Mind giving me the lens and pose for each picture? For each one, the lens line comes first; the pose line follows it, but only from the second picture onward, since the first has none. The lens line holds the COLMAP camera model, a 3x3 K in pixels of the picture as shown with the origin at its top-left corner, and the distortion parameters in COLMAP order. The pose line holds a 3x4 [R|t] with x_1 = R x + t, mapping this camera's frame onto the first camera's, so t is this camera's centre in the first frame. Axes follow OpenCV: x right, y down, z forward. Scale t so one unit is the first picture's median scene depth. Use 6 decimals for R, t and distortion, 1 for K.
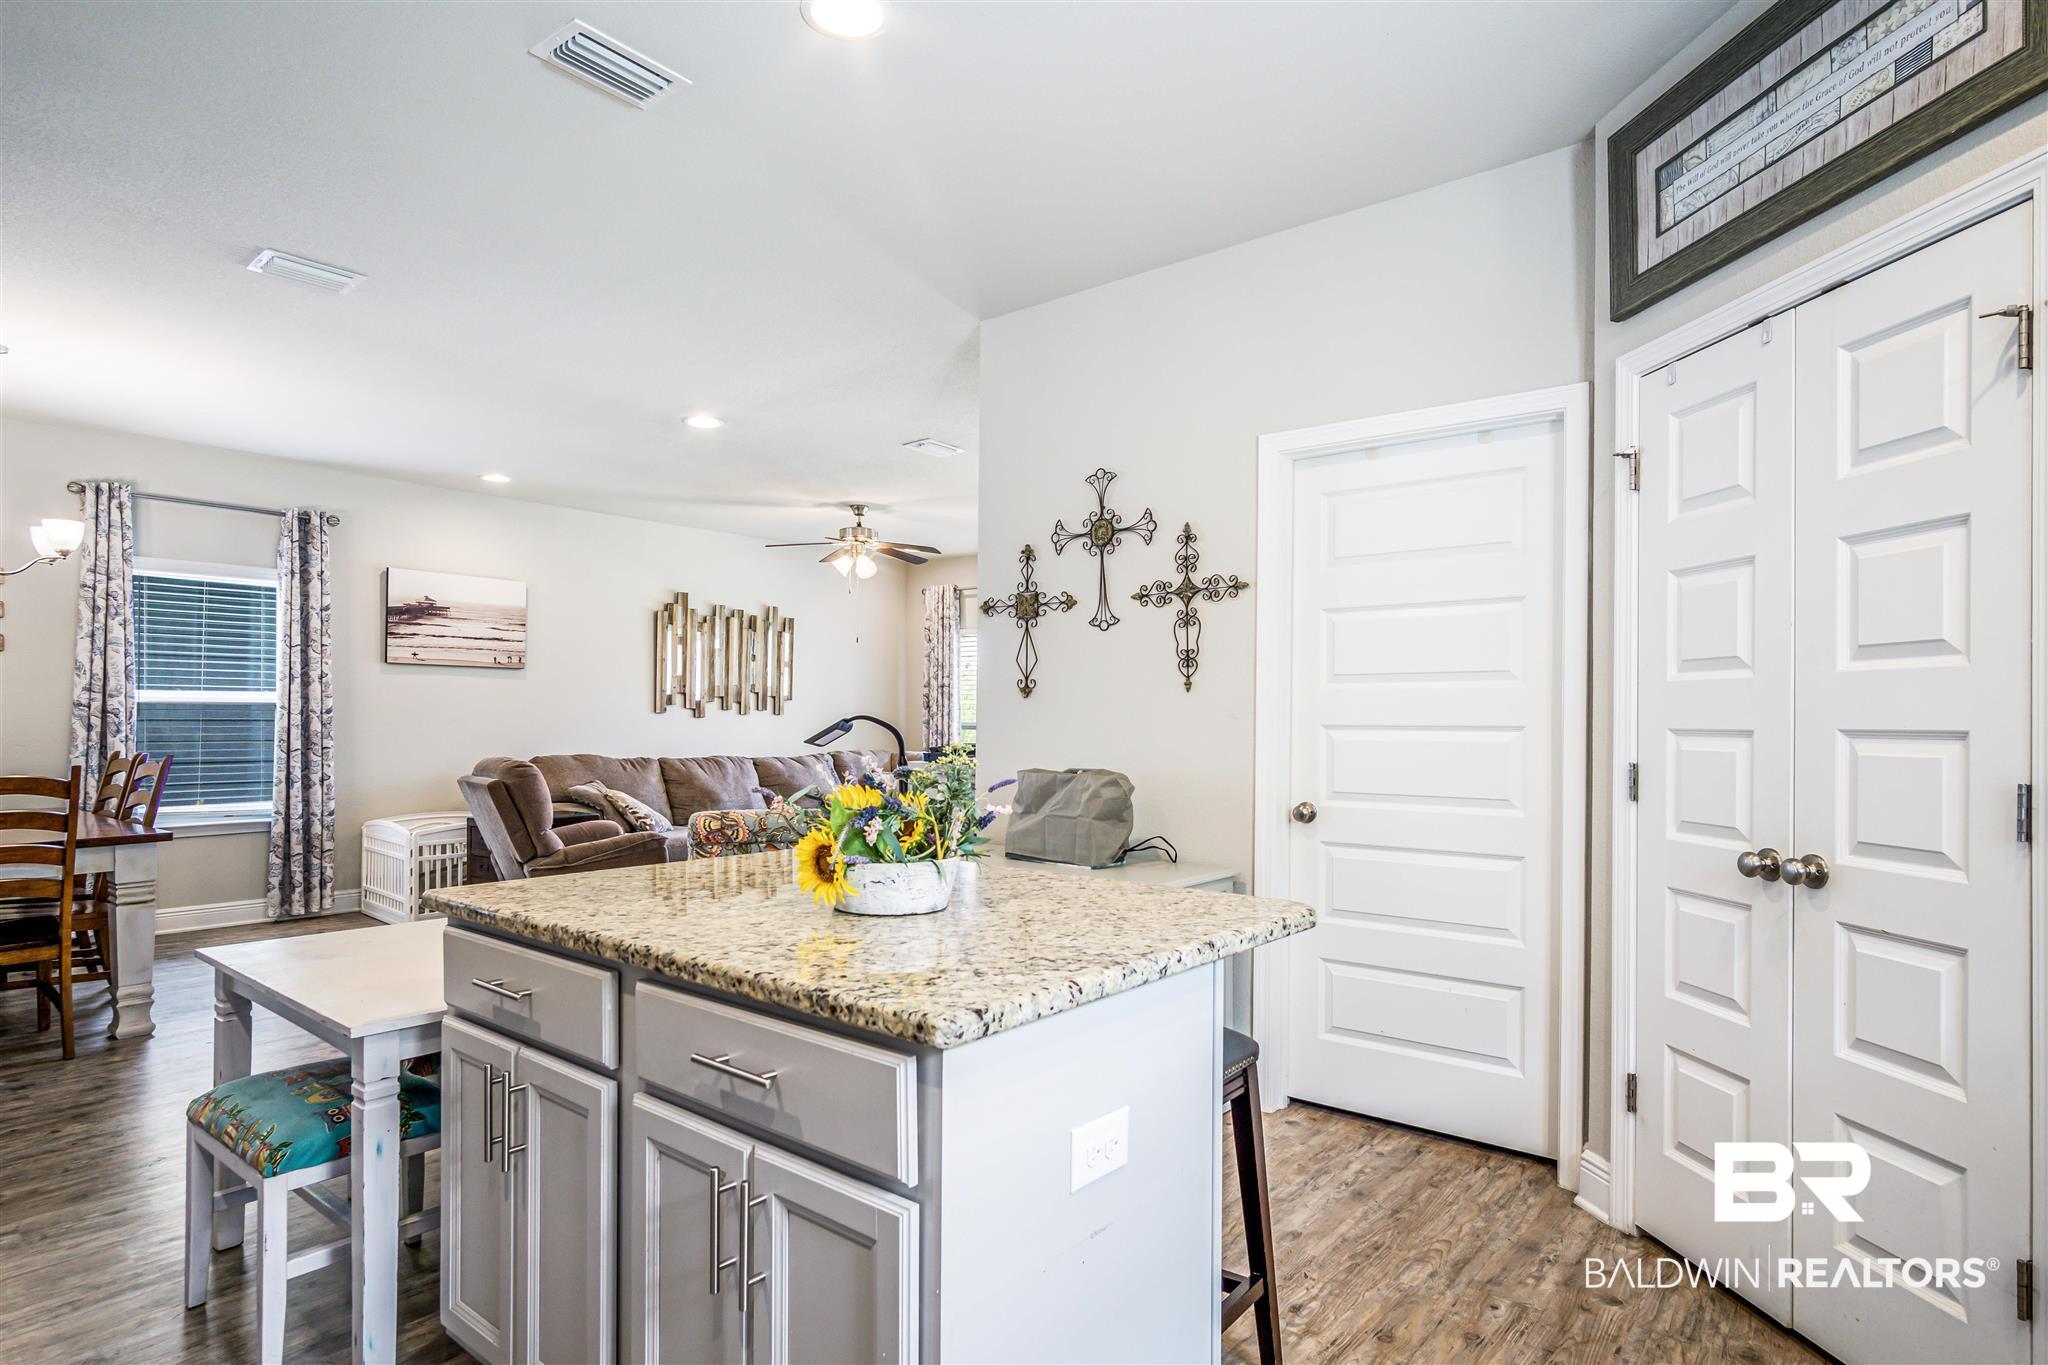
lens RADIAL K [[1107.7, 0, 1017.3], [0, 1107.7, 717.4], [0, 0, 1]] dist [-0.003678, 0.000411]
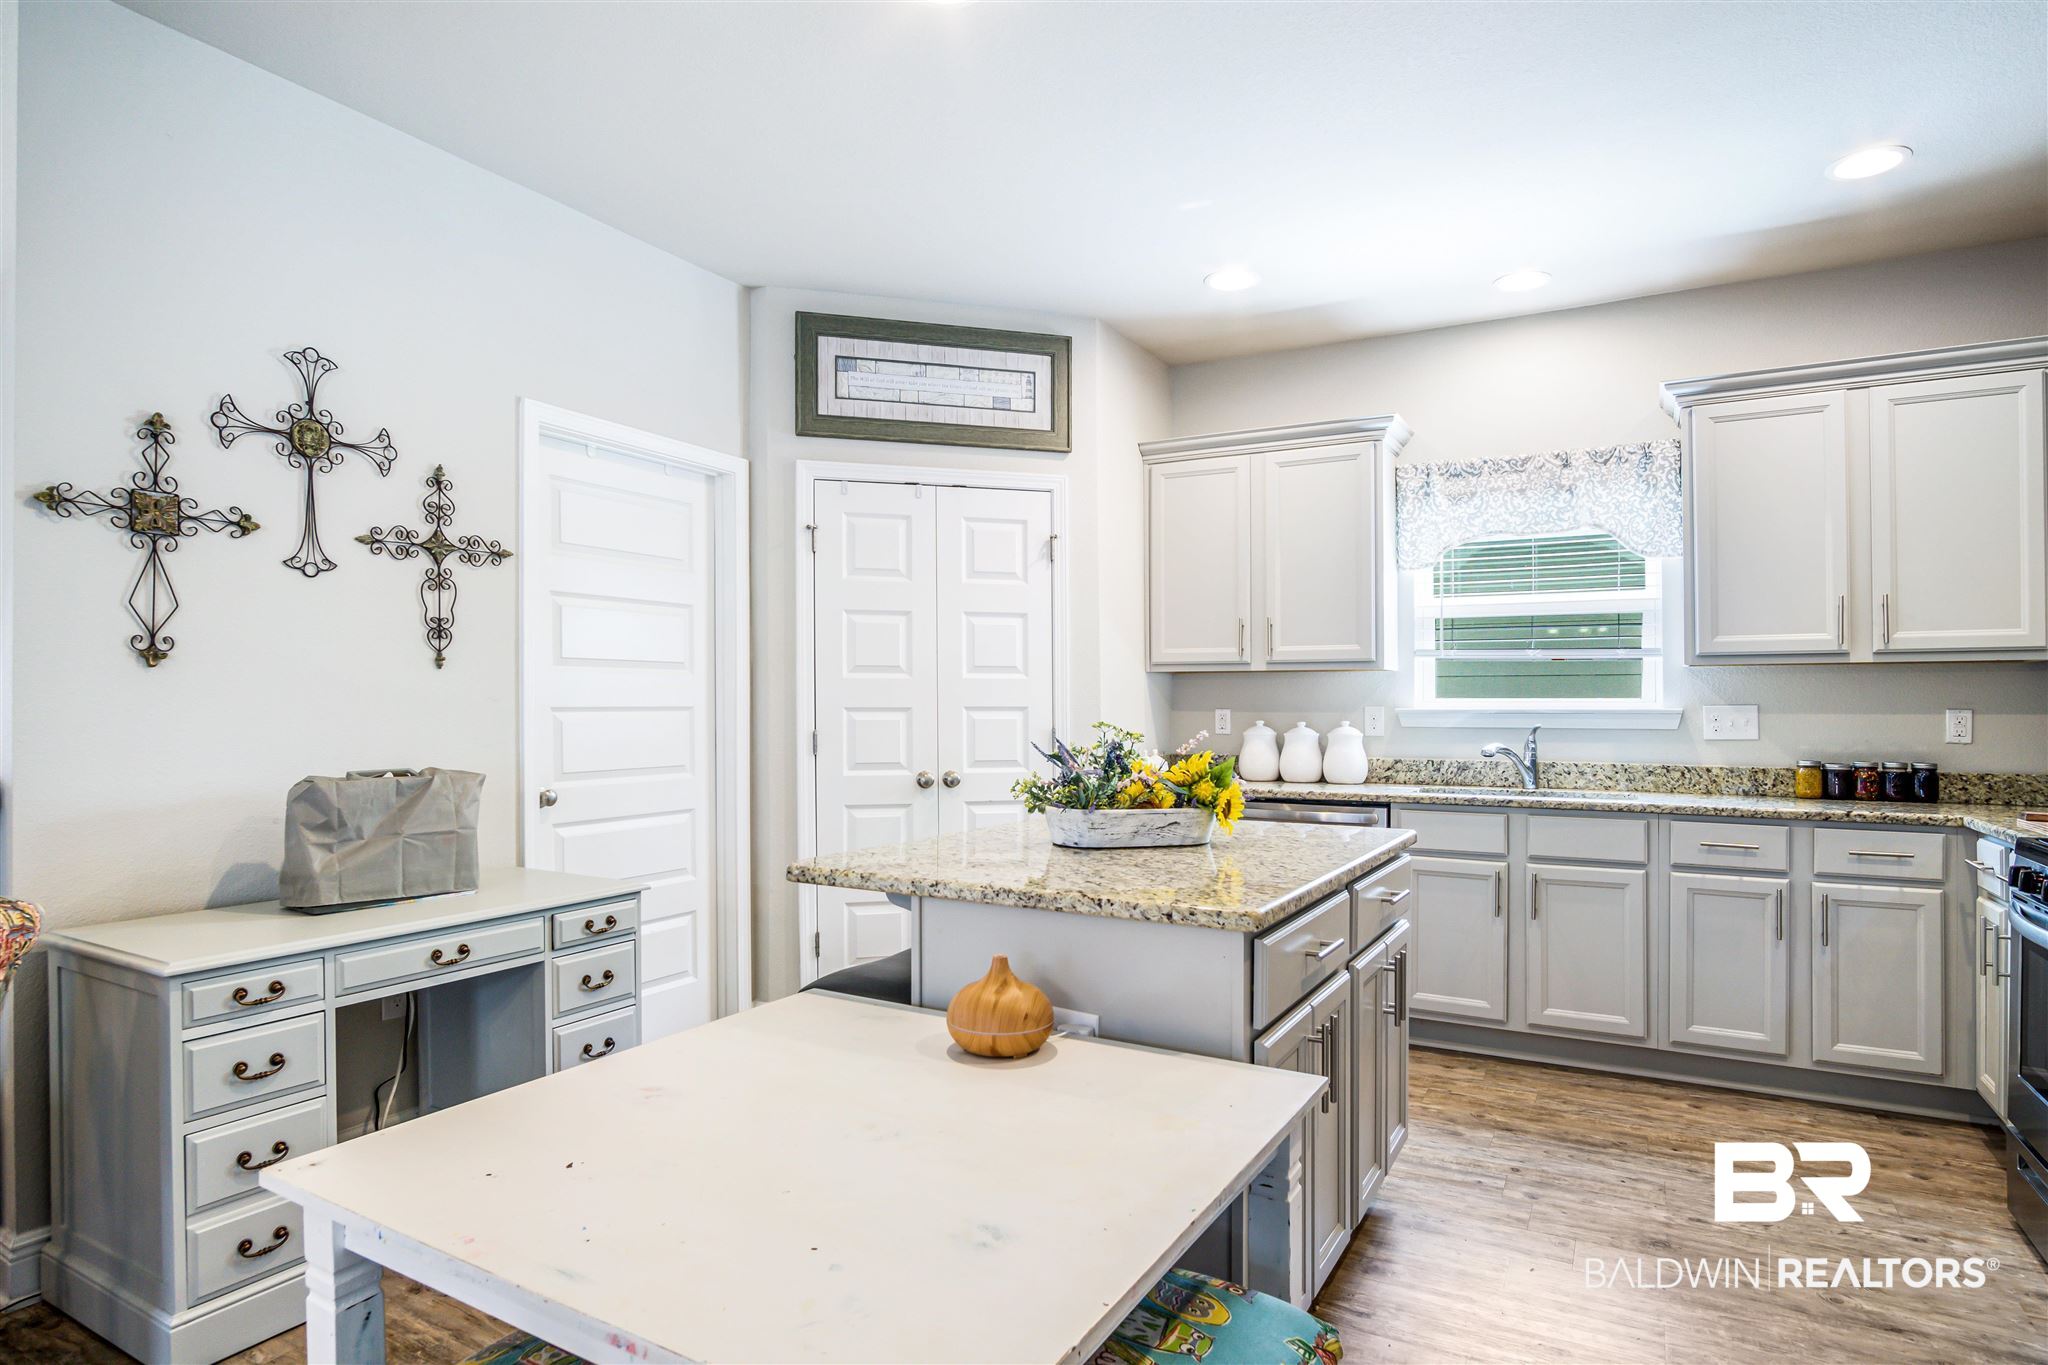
lens RADIAL K [[1112.7, 0, 997.2], [0, 1112.7, 691.6], [0, 0, 1]] dist [-0.012719, 0.001581]
pose [[-0.155440, 0.004919, 0.987833, -0.405438], [-0.003708, 0.999978, -0.005563, -0.001686], [-0.987838, -0.004528, -0.155419, 0.398351]]
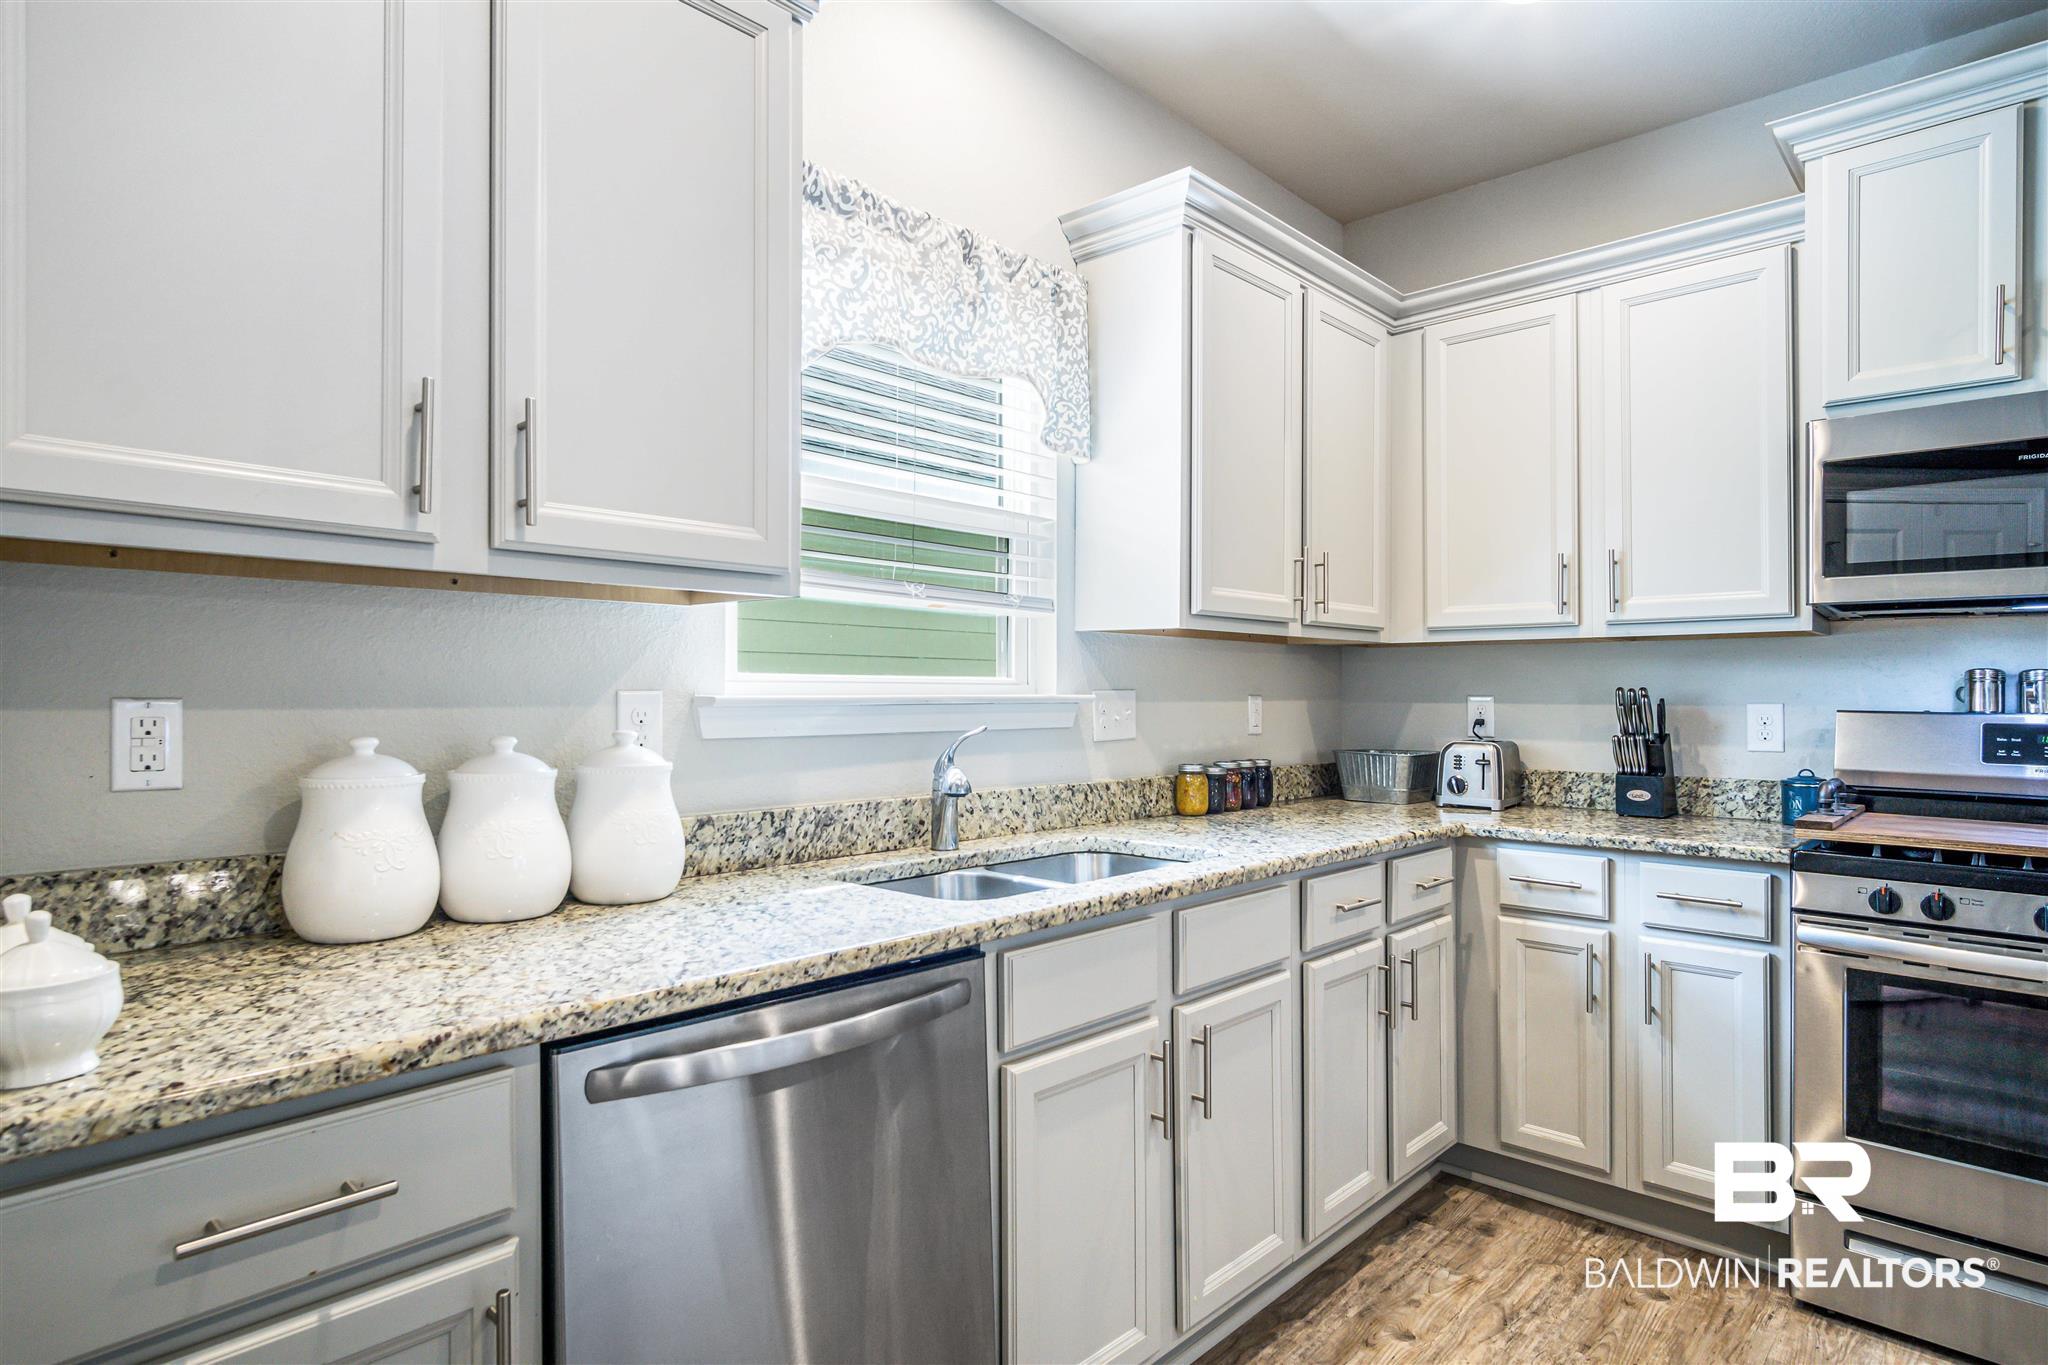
lens RADIAL K [[1115.4, 0, 1024.0], [0, 1115.4, 682.5], [0, 0, 1]] dist [-0.002108, 0.000622]
pose [[-0.997652, -0.012367, 0.067367, 0.143886], [-0.012895, 0.999889, -0.007410, 0.001633], [-0.067268, -0.008262, -0.997701, 0.328179]]
